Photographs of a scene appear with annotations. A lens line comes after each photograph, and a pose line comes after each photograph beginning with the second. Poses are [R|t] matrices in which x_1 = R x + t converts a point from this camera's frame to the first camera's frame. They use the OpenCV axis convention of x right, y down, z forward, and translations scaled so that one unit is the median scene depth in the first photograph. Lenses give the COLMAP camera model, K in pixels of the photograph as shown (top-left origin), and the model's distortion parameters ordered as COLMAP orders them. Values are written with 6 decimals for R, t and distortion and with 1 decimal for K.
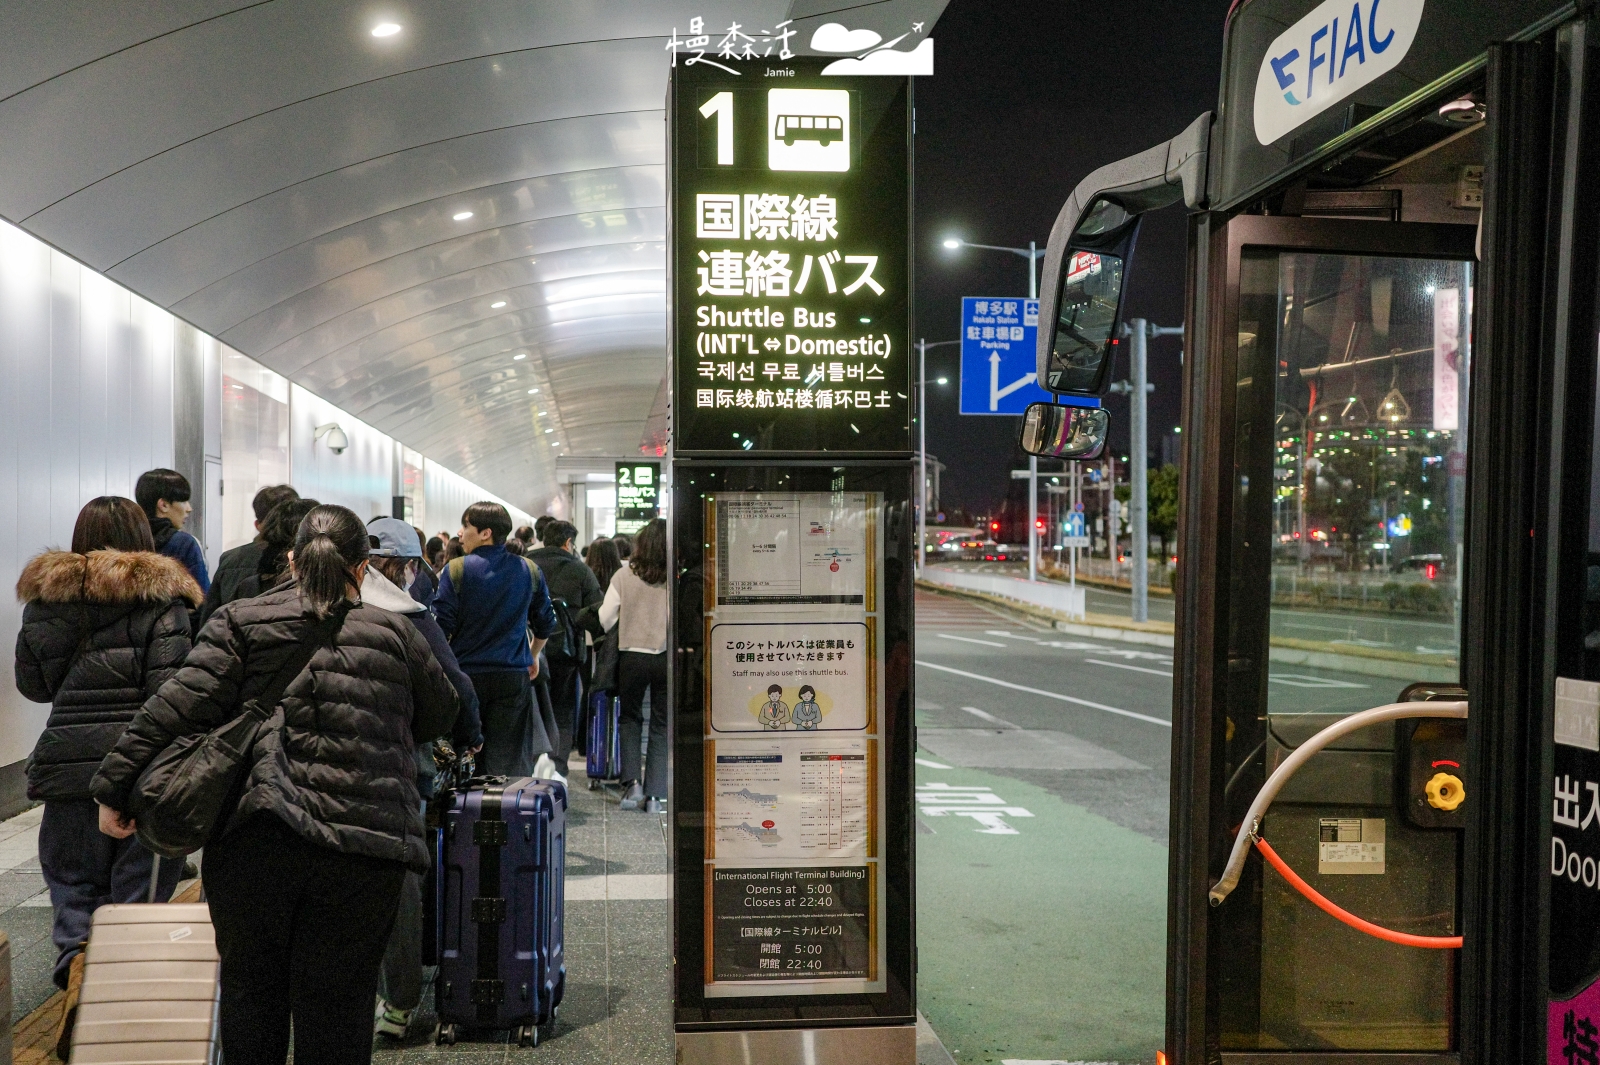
lens RADIAL K [[1915.6, 0, 799.3], [0, 1915.6, 534.9], [0, 0, 1]] dist [0.003548, 0.000000]
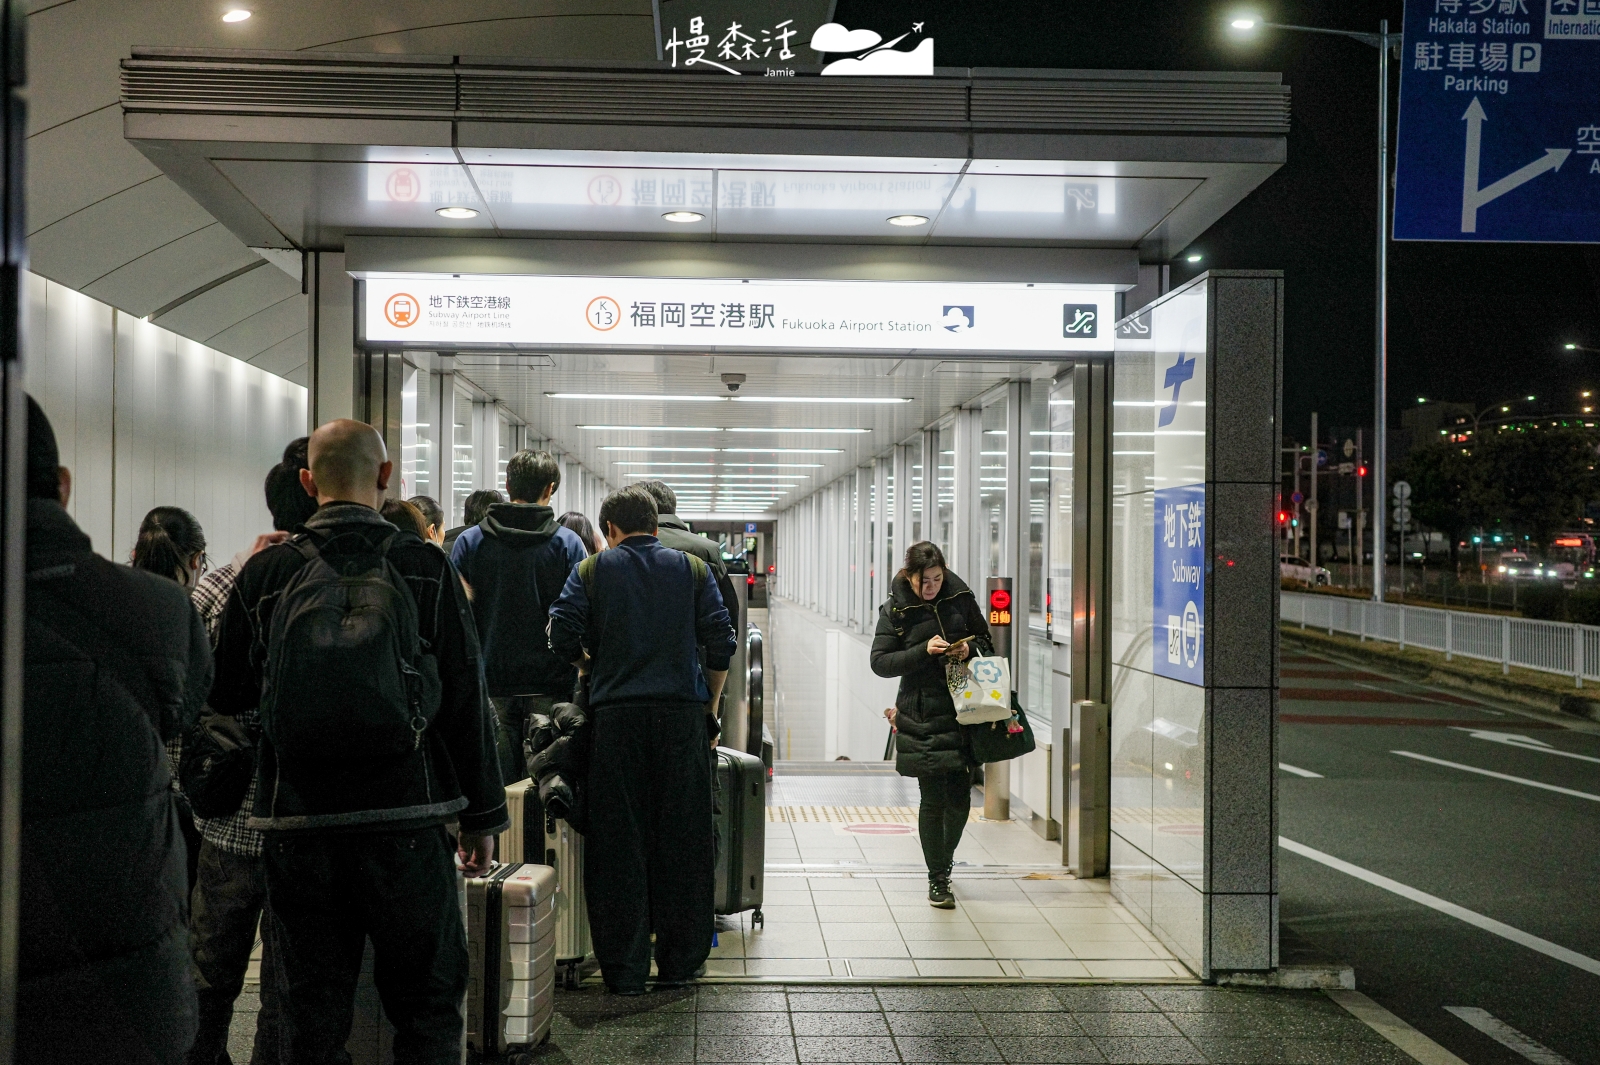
lens RADIAL K [[1915.6, 0, 799.8], [0, 1915.6, 535.0], [0, 0, 1]] dist [0.003548, 0.000000]
pose [[0.998317, 0.006360, -0.057639, -0.028030], [-0.006440, 0.999979, -0.001204, 0.006976], [0.057630, 0.001573, 0.998337, 0.547836]]
